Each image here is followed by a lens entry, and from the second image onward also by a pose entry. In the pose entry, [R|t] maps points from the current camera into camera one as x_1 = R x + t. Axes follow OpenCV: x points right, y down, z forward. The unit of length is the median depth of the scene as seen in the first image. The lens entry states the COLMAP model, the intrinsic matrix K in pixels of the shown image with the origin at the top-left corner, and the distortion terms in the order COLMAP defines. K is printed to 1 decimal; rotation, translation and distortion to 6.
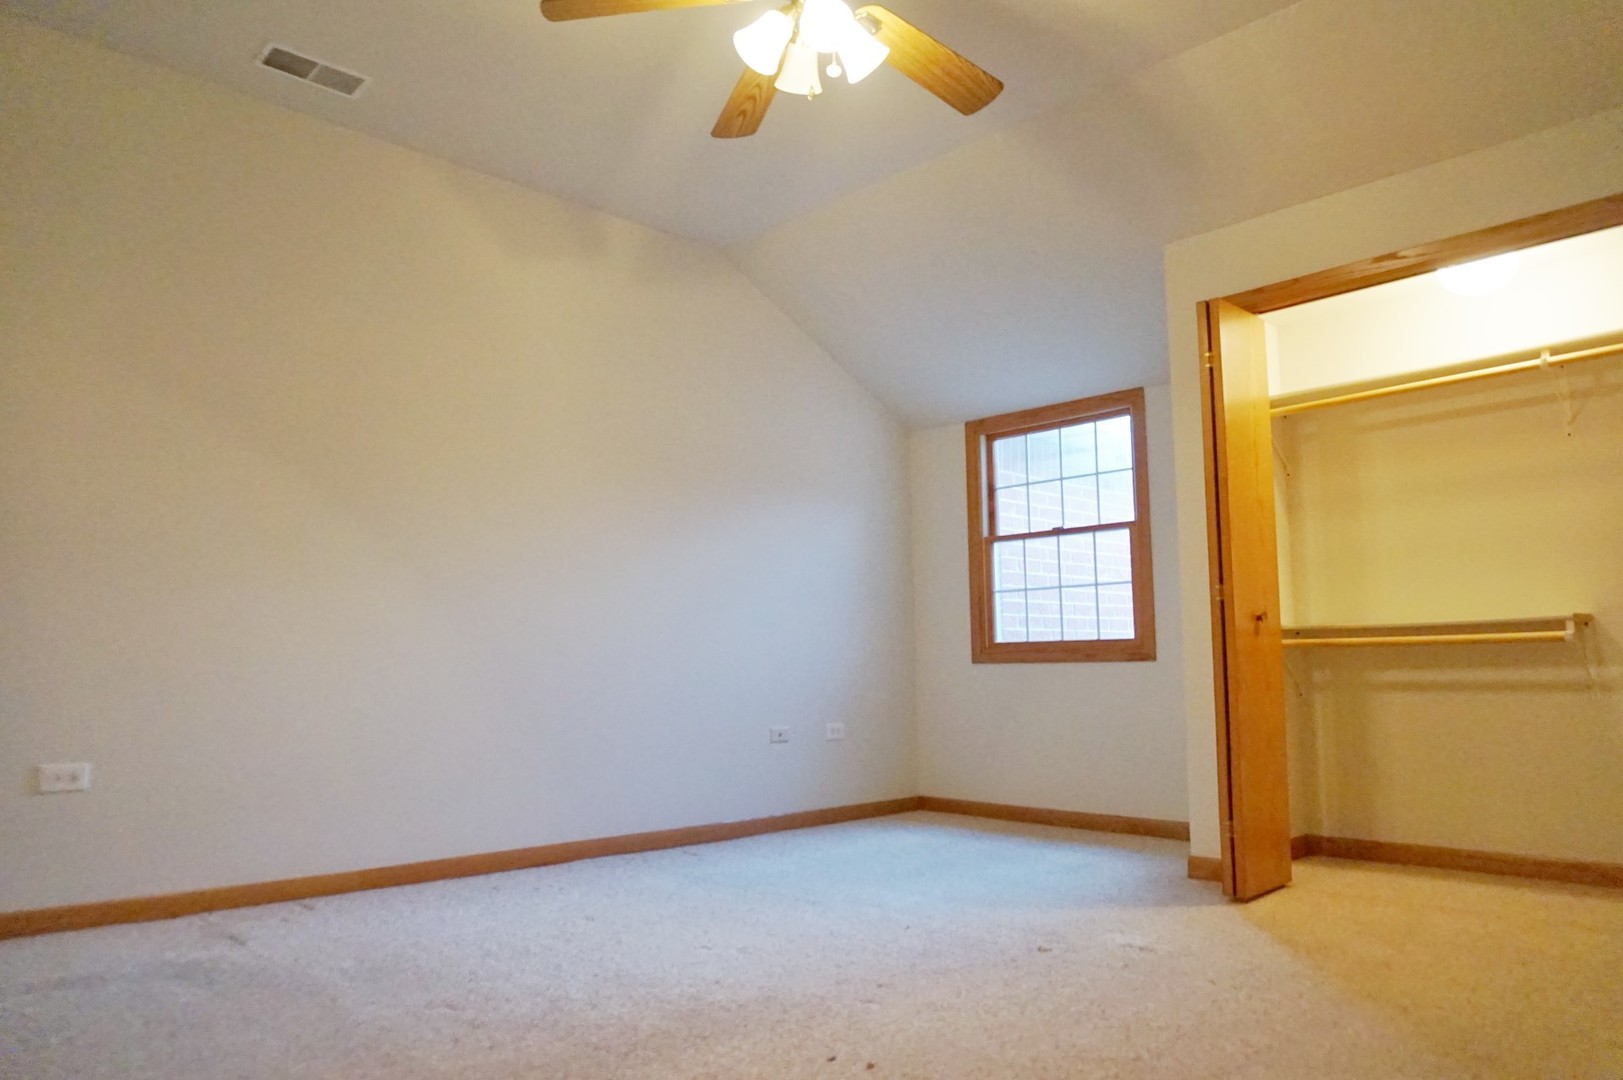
lens RADIAL K [[1088.0, 0, 811.5], [0, 1088.0, 540.0], [0, 0, 1]] dist [-0.044222, 0.029685]
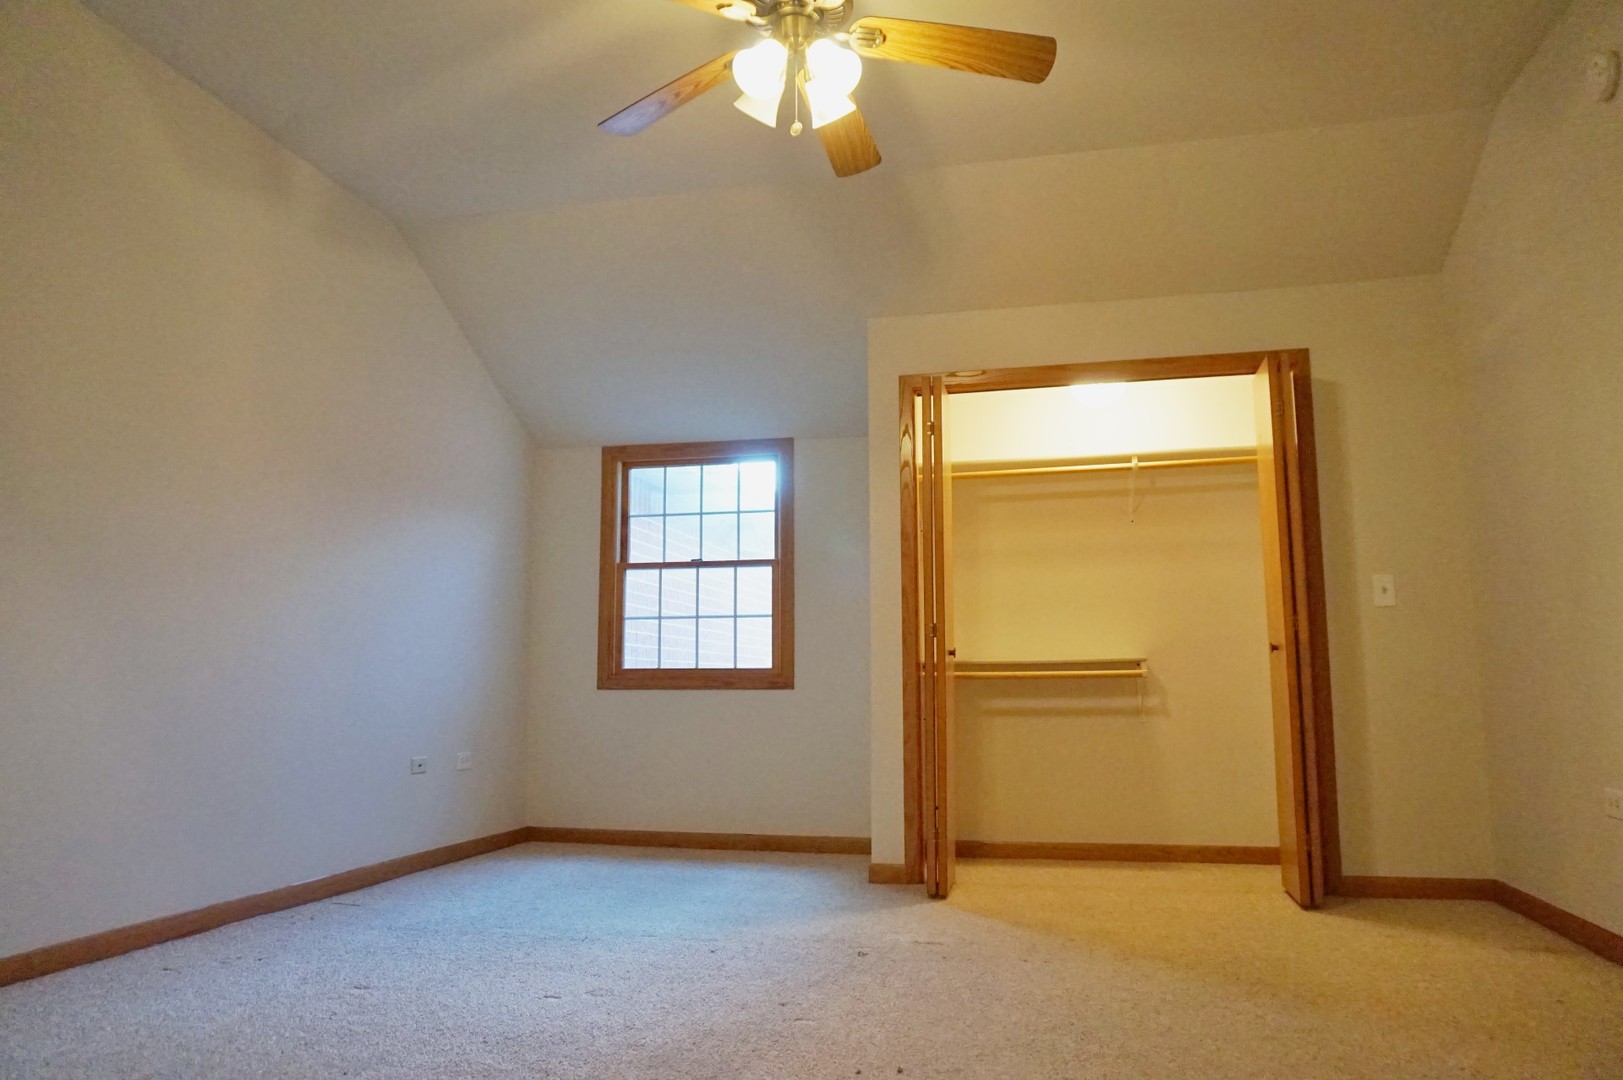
lens RADIAL K [[1088.0, 0, 811.5], [0, 1088.0, 540.0], [0, 0, 1]] dist [-0.044222, 0.029685]
pose [[0.838010, 0.084460, 0.539079, -0.250062], [-0.069928, 0.996425, -0.047409, 0.011584], [-0.541156, 0.002032, 0.840920, 0.063140]]
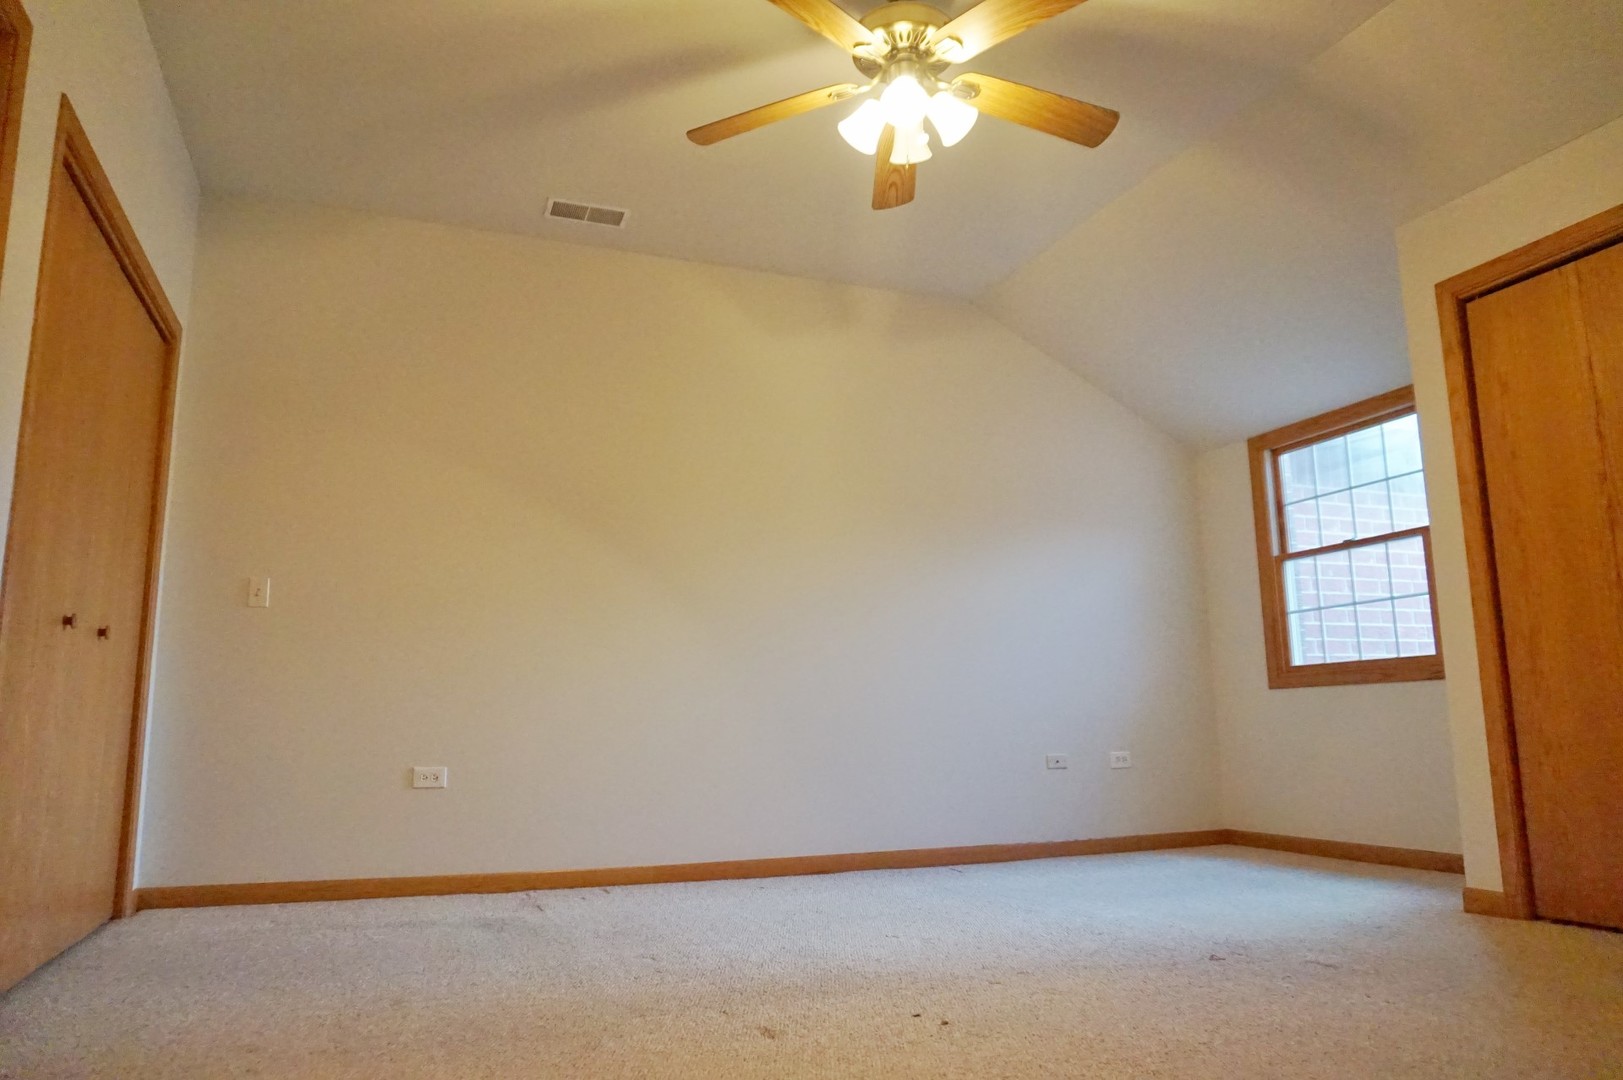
lens RADIAL K [[1088.0, 0, 811.5], [0, 1088.0, 540.0], [0, 0, 1]] dist [-0.044222, 0.029685]
pose [[0.925308, -0.070715, -0.372564, 0.147588], [0.051257, 0.996766, -0.061888, 0.022625], [0.375736, 0.038168, 0.925941, -0.035840]]
